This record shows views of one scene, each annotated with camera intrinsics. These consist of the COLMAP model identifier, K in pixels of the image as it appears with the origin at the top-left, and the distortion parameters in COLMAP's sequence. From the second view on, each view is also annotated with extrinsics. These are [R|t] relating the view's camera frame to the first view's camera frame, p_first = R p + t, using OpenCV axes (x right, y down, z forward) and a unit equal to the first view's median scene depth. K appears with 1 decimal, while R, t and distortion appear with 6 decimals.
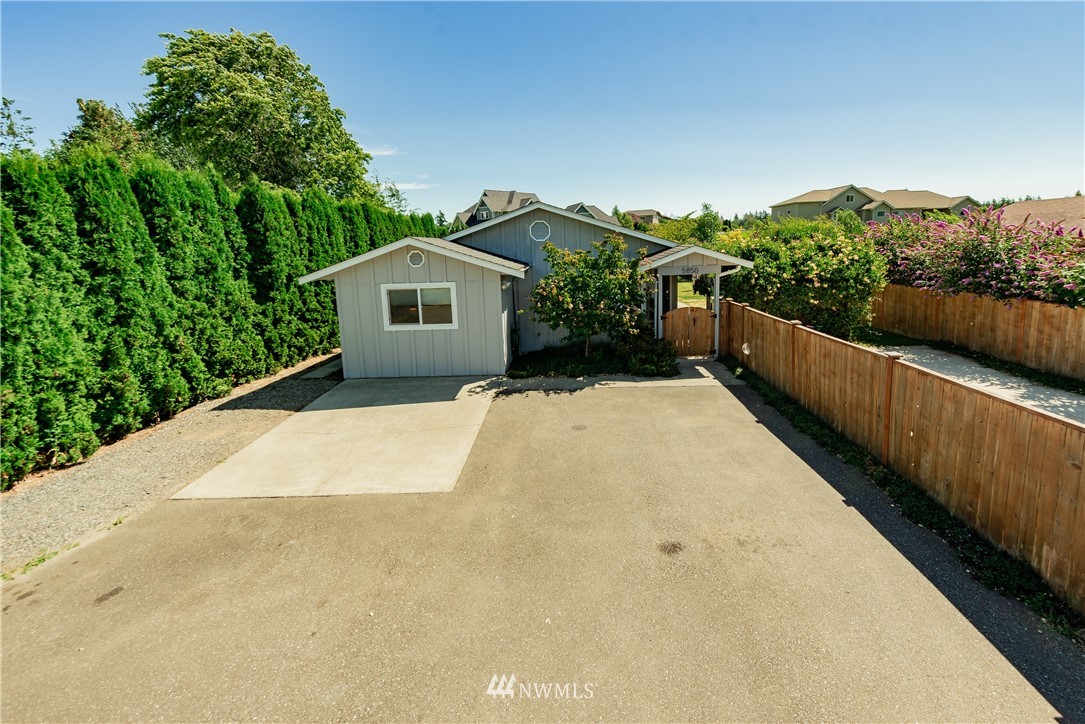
lens RADIAL K [[451.4, 0, 547.7], [0, 451.4, 324.4], [0, 0, 1]] dist [0.015598, -0.006025]
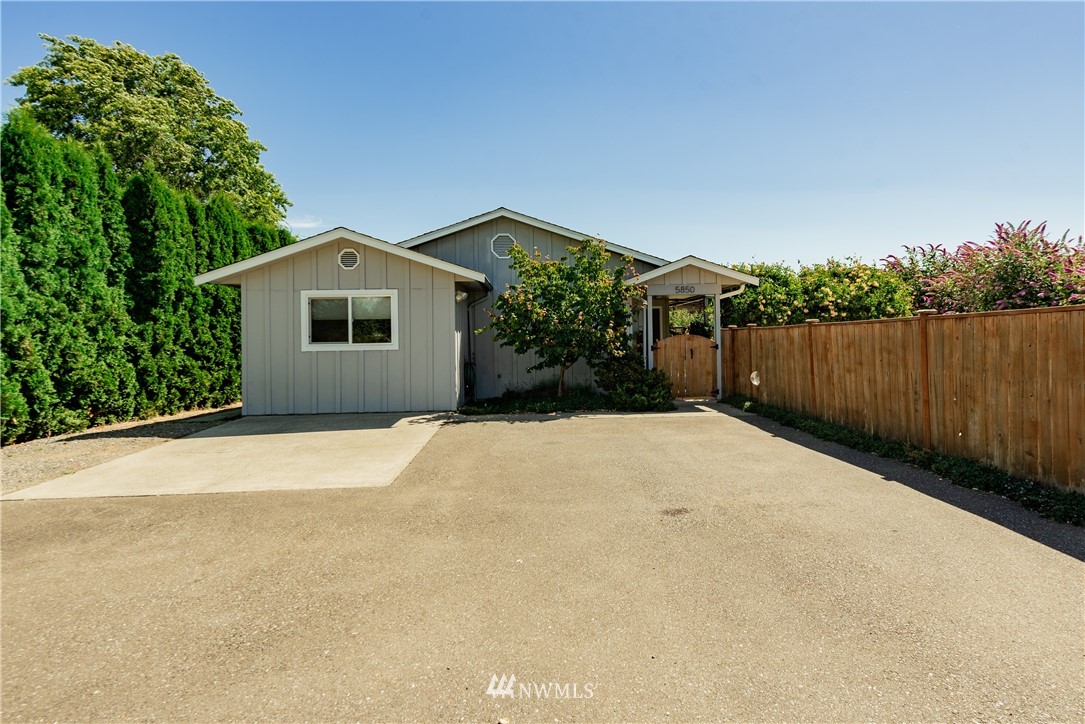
lens RADIAL K [[572.1, 0, 542.5], [0, 572.1, 362.0], [0, 0, 1]] dist [0.022365, -0.015638]
pose [[0.997711, 0.020026, 0.064588, -0.011333], [-0.010209, 0.988802, -0.148885, 0.180126], [-0.066846, 0.147885, 0.986743, 0.000948]]
